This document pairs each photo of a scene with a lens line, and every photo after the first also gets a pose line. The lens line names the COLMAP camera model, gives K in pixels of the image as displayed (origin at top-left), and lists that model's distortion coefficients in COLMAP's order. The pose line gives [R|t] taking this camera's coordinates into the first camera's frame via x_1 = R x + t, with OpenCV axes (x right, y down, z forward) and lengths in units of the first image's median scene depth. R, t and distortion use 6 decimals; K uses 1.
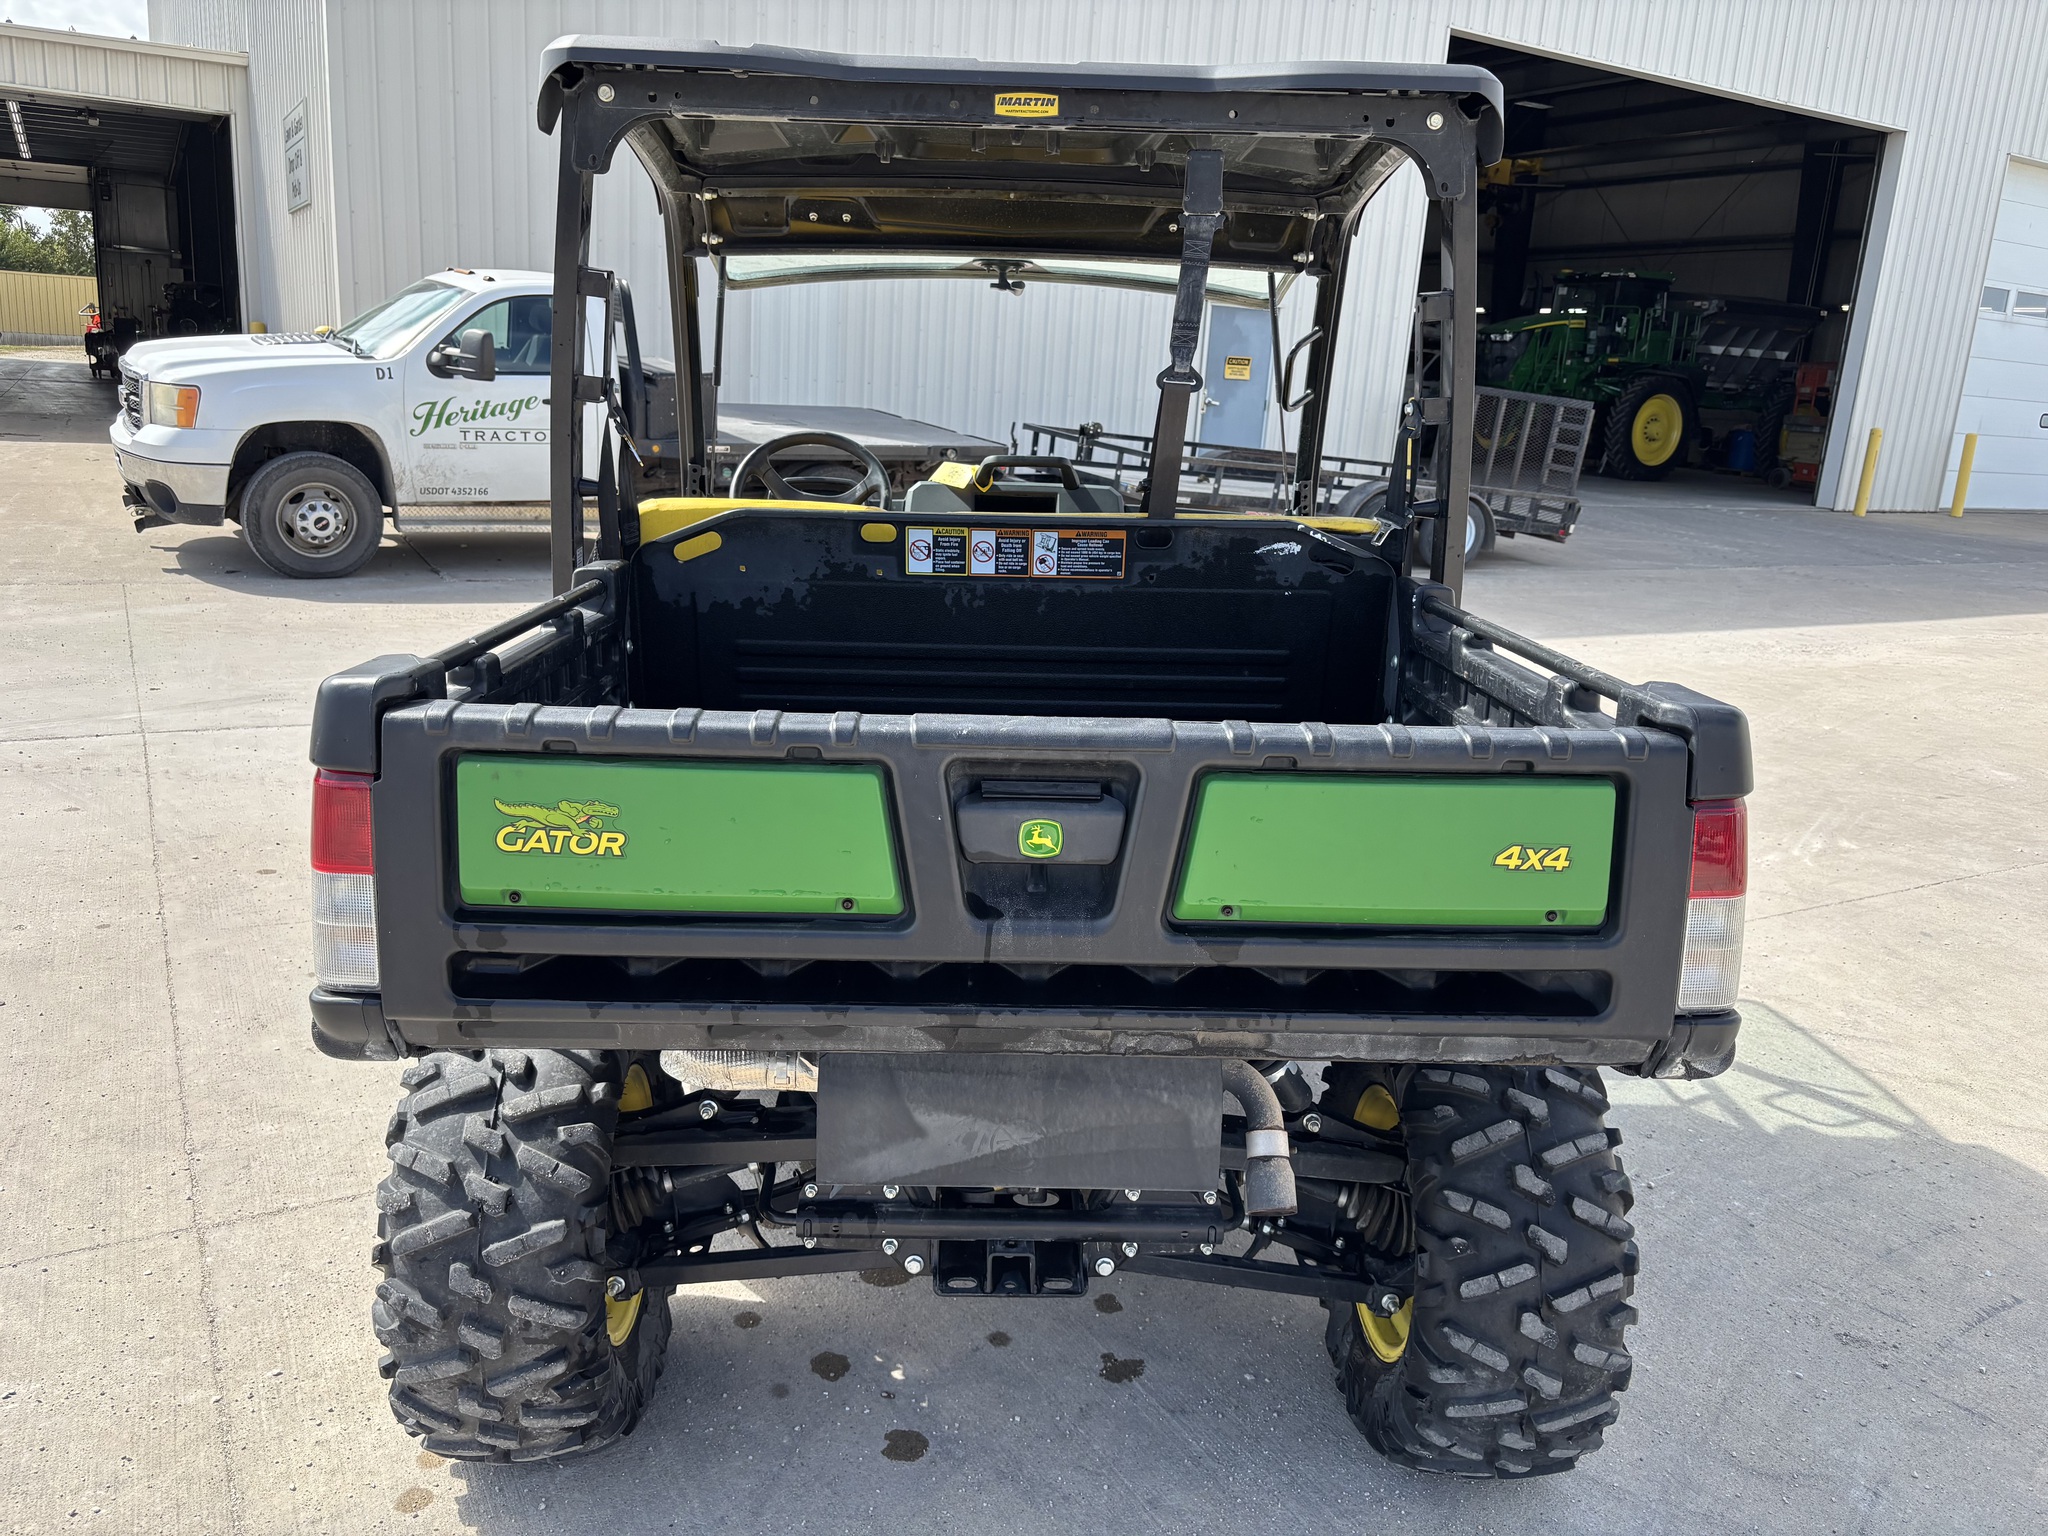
lens RADIAL K [[1552.0, 0, 1010.5], [0, 1552.0, 755.9], [0, 0, 1]] dist [0.029255, -0.021112]
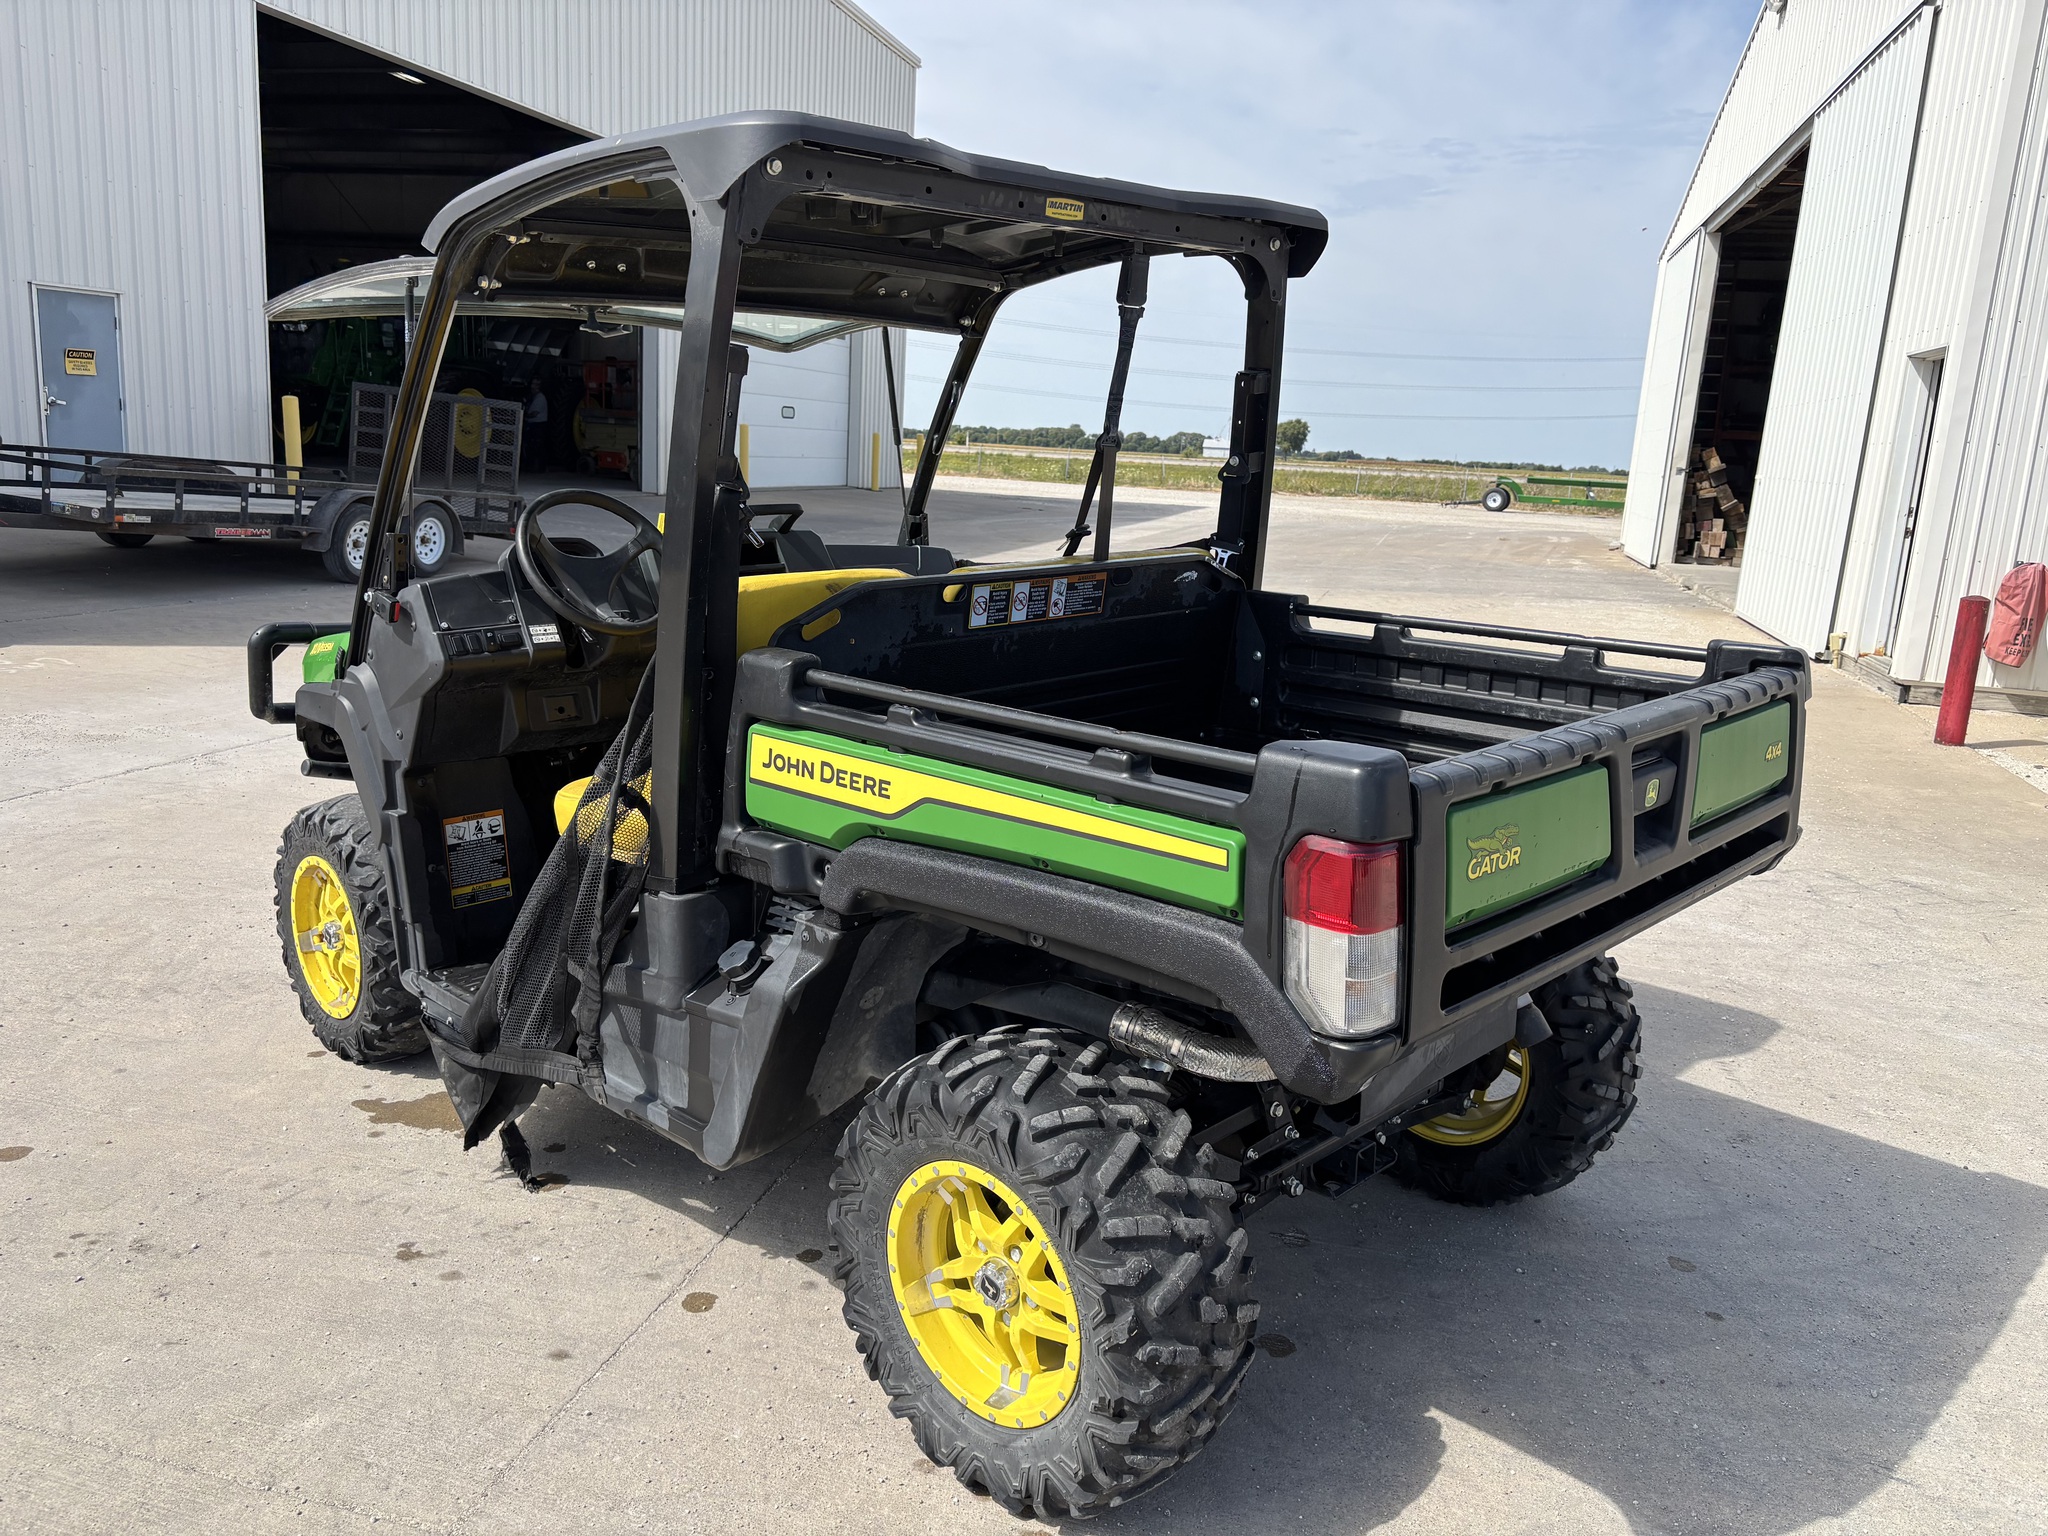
lens RADIAL K [[1552.0, 0, 1009.4], [0, 1552.0, 768.0], [0, 0, 1]] dist [0.029255, -0.021112]
pose [[0.711860, -0.167945, 0.681945, -0.663305], [0.157089, 0.984462, 0.078467, -0.084871], [-0.684528, 0.051269, 0.727182, 0.168603]]
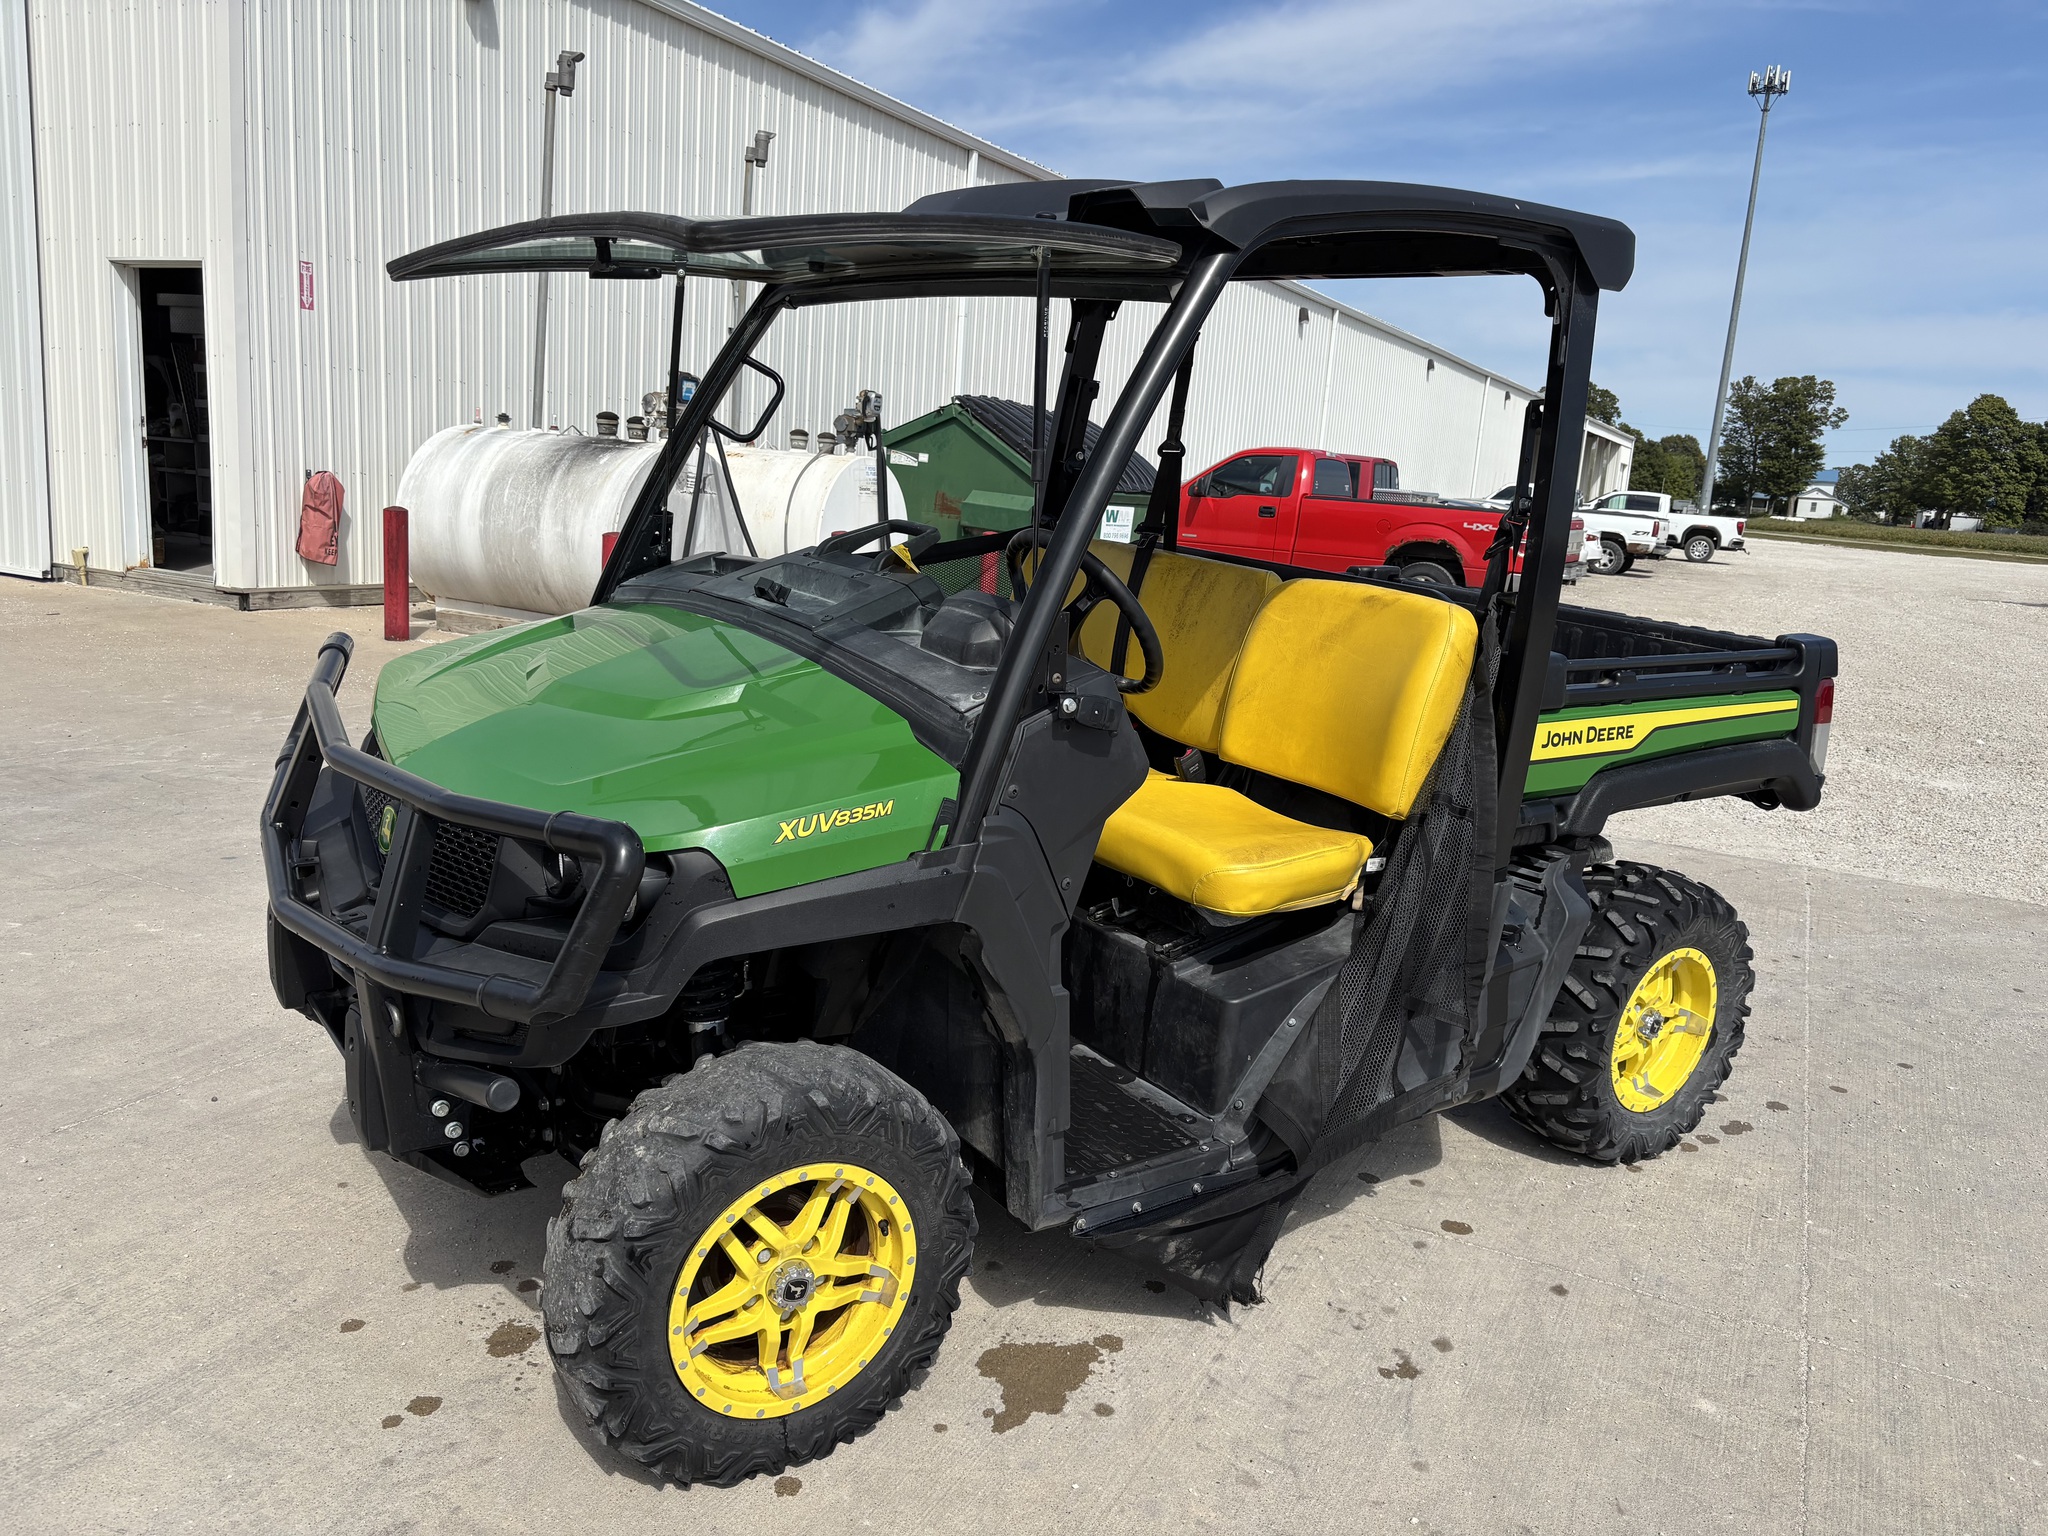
lens RADIAL K [[1552.0, 0, 1007.8], [0, 1552.0, 789.4], [0, 0, 1]] dist [0.029255, -0.021112]
pose [[-0.552764, -0.264615, 0.790209, -0.799889], [0.097663, 0.921142, 0.376776, -0.410290], [-0.827595, 0.285442, -0.483331, 1.549765]]
